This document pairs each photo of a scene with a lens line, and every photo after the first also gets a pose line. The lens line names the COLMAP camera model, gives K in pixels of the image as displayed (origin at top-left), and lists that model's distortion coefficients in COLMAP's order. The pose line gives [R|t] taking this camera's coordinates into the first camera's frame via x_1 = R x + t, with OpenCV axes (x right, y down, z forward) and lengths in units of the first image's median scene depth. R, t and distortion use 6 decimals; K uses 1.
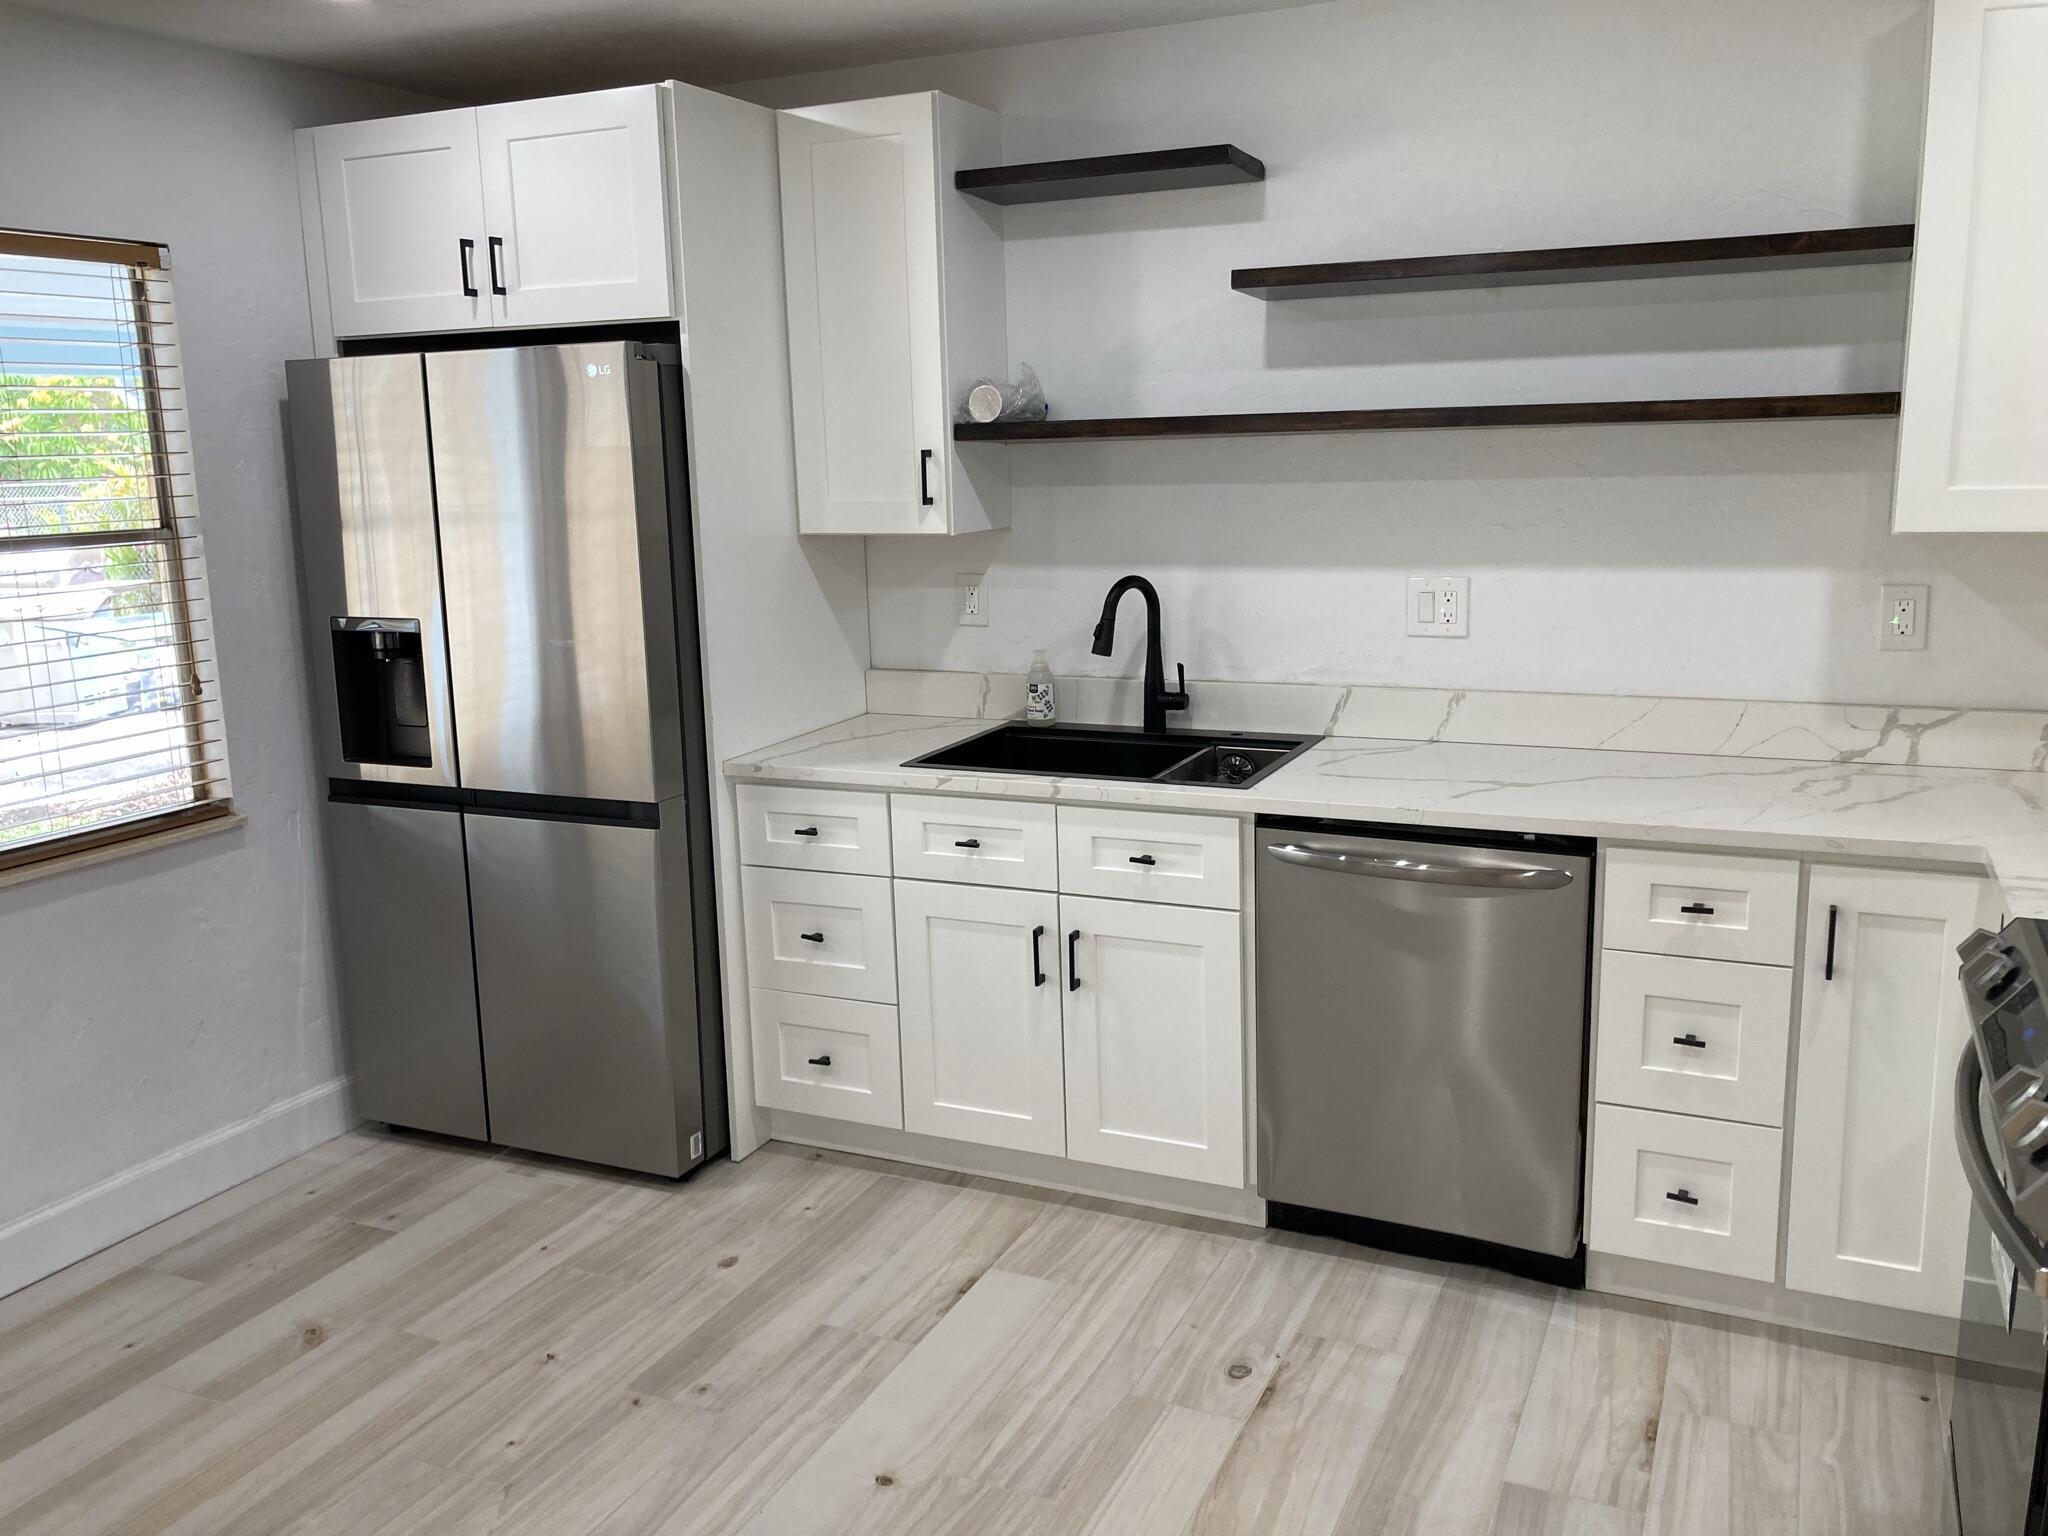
lens RADIAL K [[1690.3, 0, 1017.8], [0, 1690.3, 773.5], [0, 0, 1]] dist [0.056403, -0.069747]
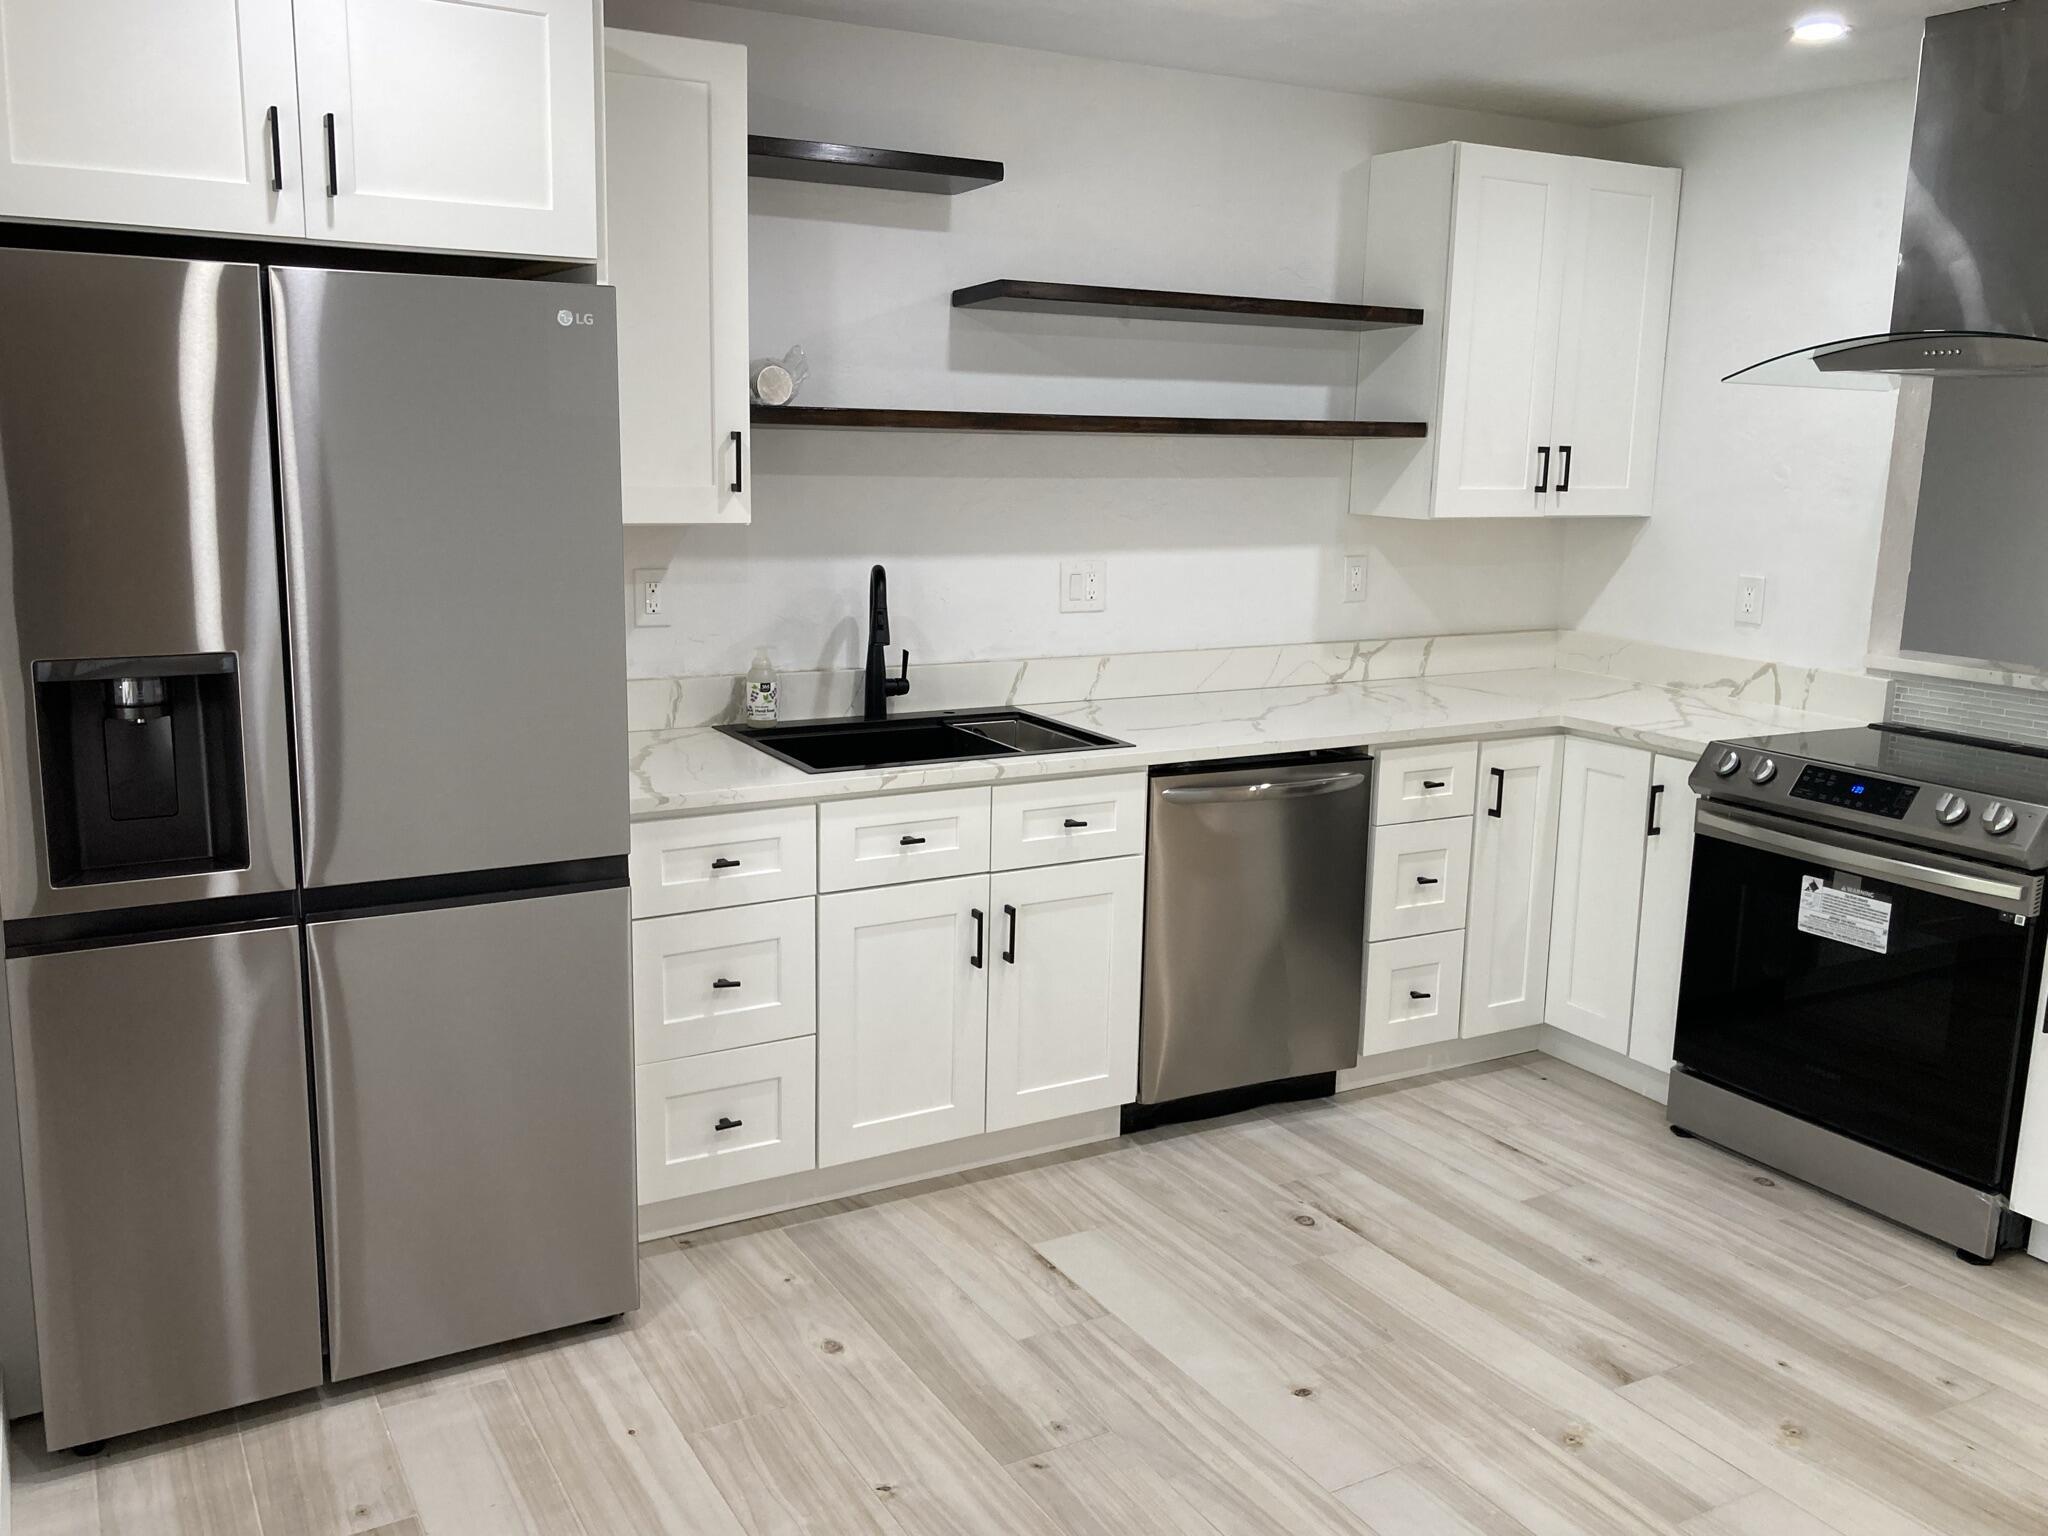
lens RADIAL K [[1716.9, 0, 1024.0], [0, 1716.9, 768.0], [0, 0, 1]] dist [0.072677, -0.117566]
pose [[0.576353, -0.118136, 0.808617, -0.817806], [0.127313, 0.990394, 0.053949, -0.046576], [-0.807223, 0.071854, 0.585857, 0.379336]]
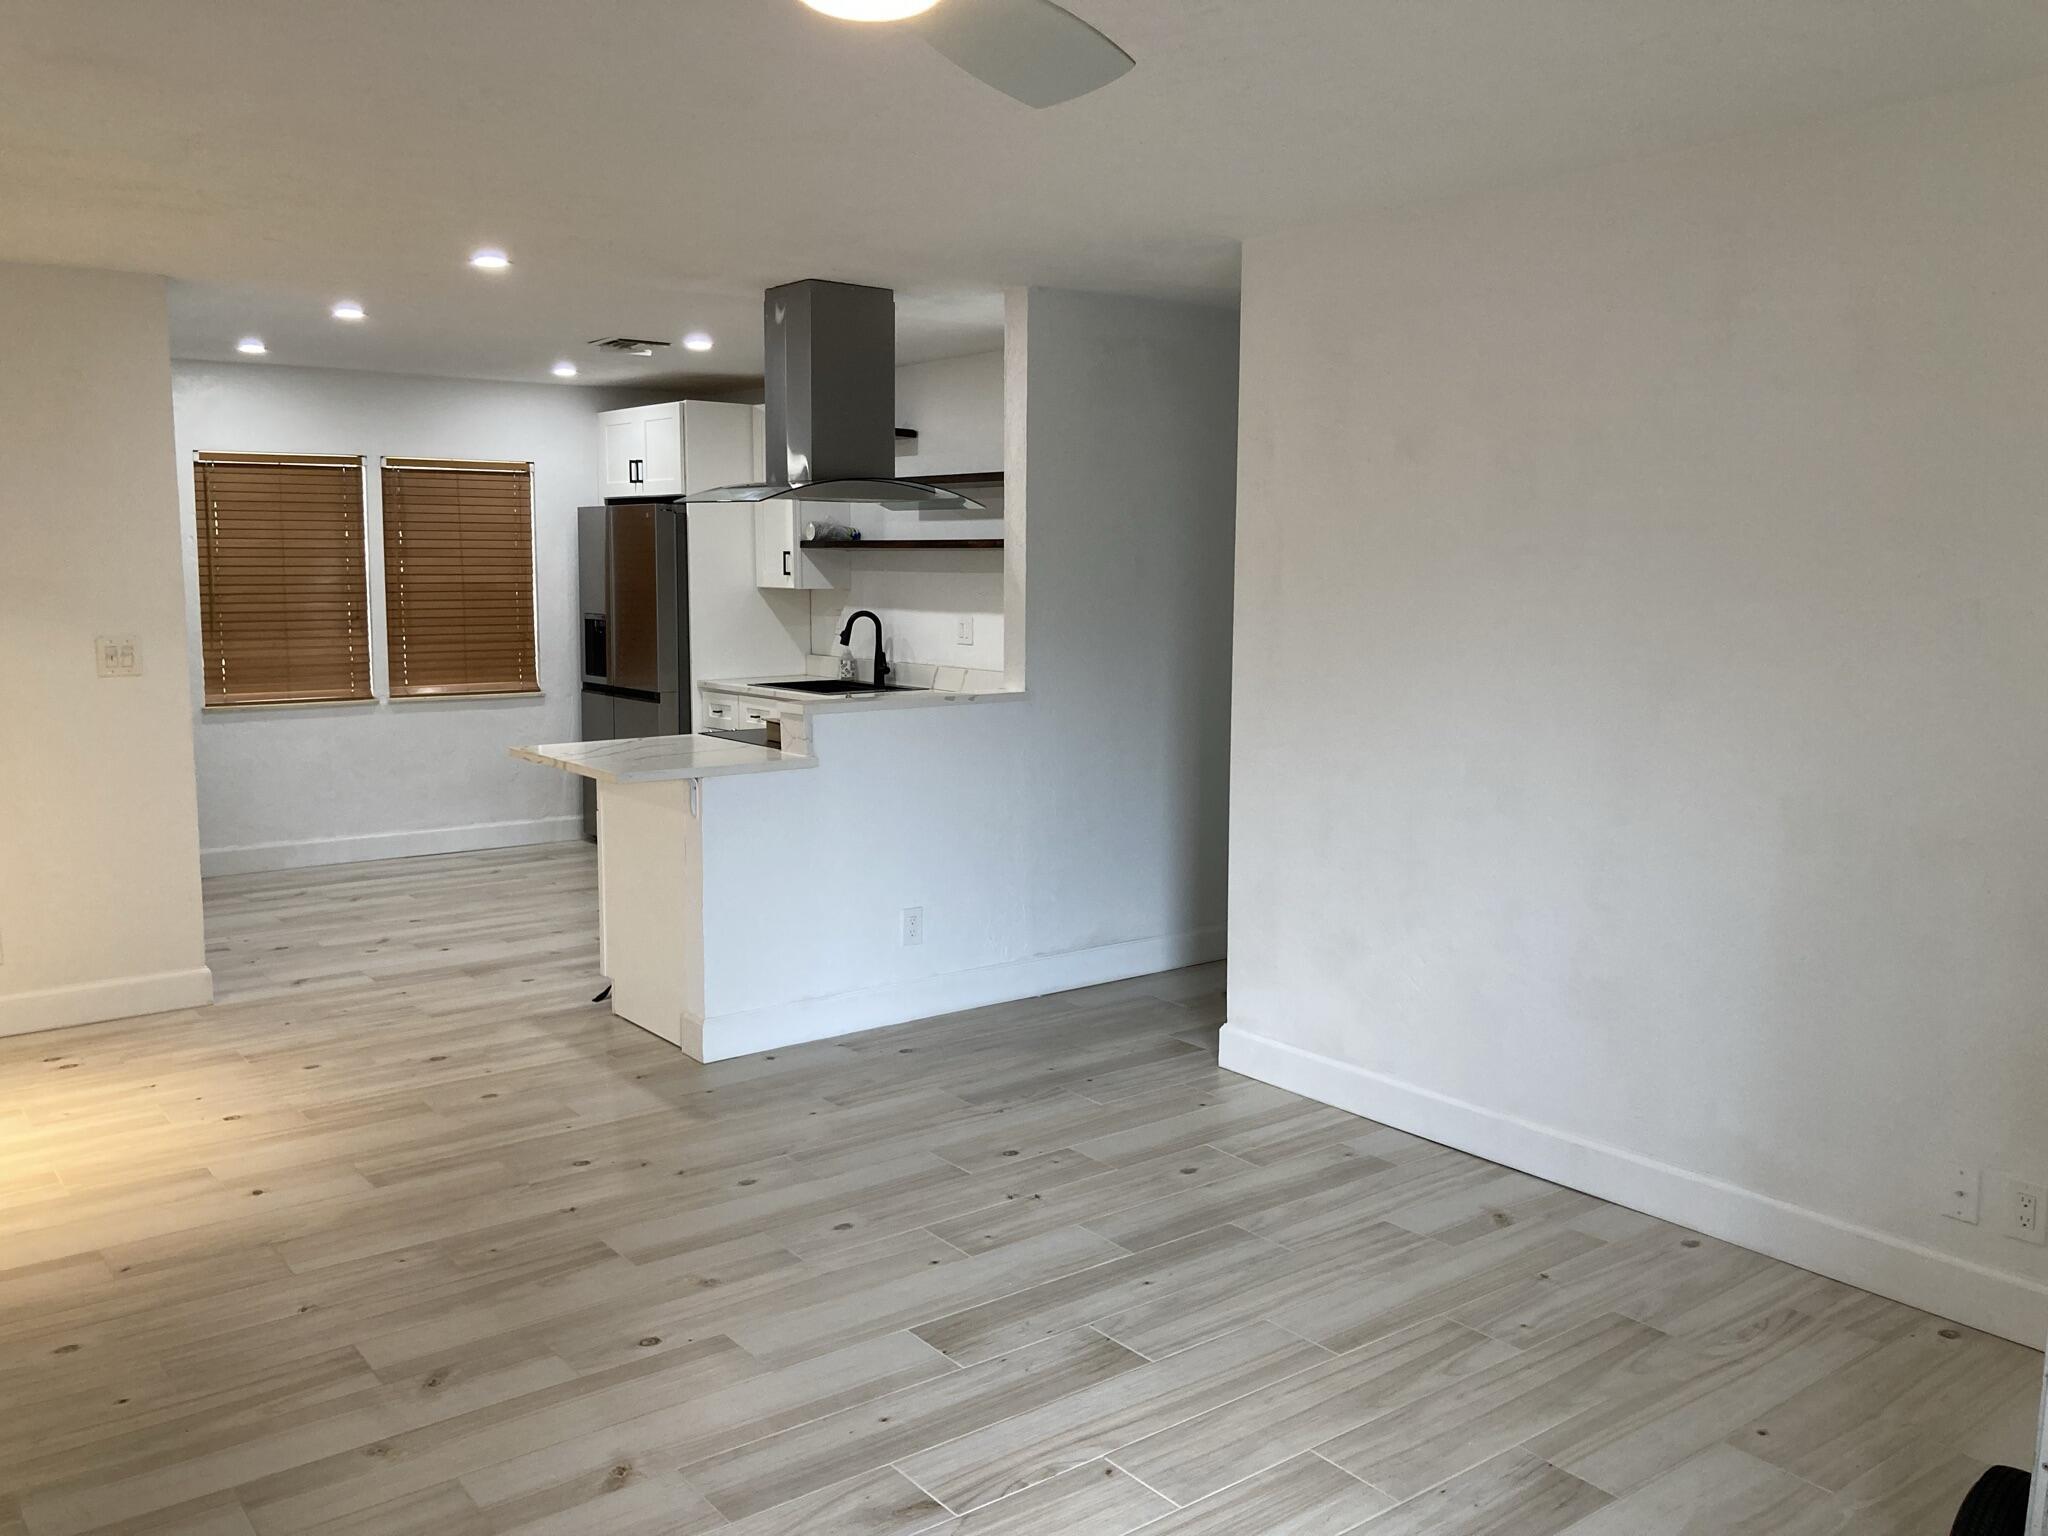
lens RADIAL K [[1690.3, 0, 1017.8], [0, 1690.3, 773.5], [0, 0, 1]] dist [0.056403, -0.069747]
pose [[0.883530, 0.091255, -0.459399, 1.426975], [-0.121000, 0.992012, -0.035656, 0.163909], [0.452475, 0.087091, 0.887514, -0.938893]]
